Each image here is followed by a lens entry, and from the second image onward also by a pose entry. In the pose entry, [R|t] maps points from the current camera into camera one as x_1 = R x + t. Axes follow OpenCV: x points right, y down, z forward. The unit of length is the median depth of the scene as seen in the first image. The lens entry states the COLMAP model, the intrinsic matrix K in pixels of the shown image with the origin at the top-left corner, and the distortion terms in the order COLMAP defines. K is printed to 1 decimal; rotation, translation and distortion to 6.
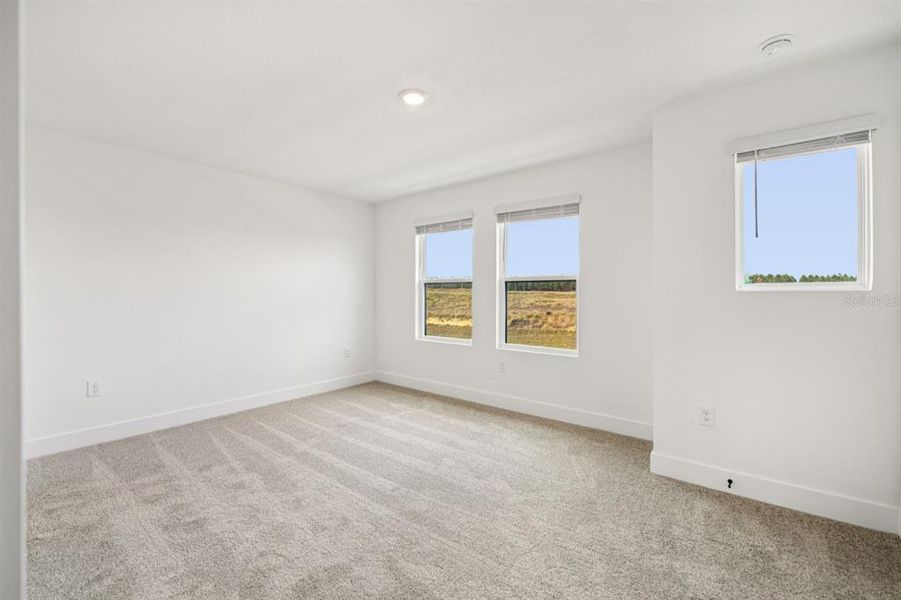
lens RADIAL K [[378.4, 0, 451.3], [0, 378.4, 295.2], [0, 0, 1]] dist [0.002189, -0.005267]
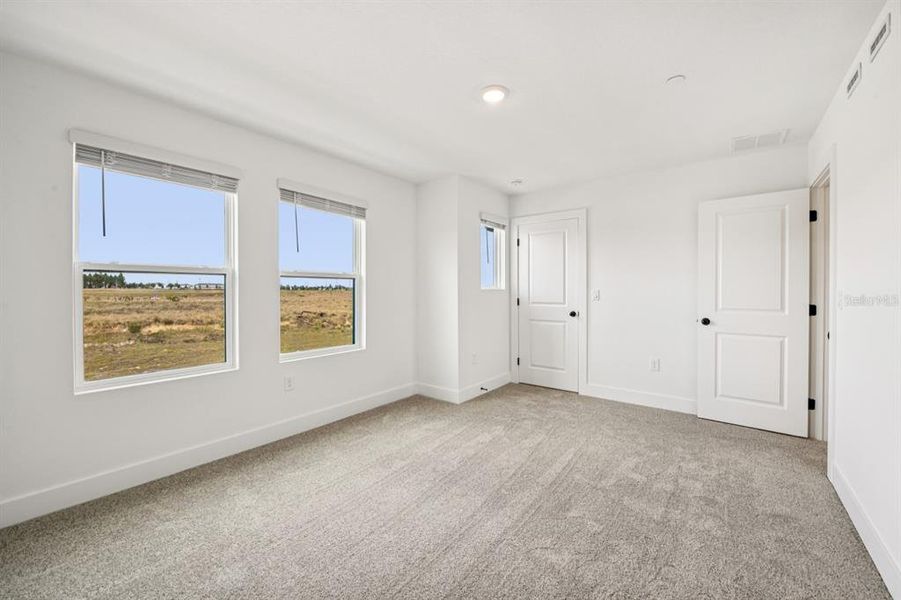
lens RADIAL K [[378.4, 0, 451.3], [0, 378.4, 295.2], [0, 0, 1]] dist [0.002189, -0.005267]
pose [[-0.052237, -0.029670, 0.998194, -0.689608], [-0.007602, 0.999541, 0.029312, -0.026095], [-0.998606, -0.006057, -0.052439, 0.727093]]
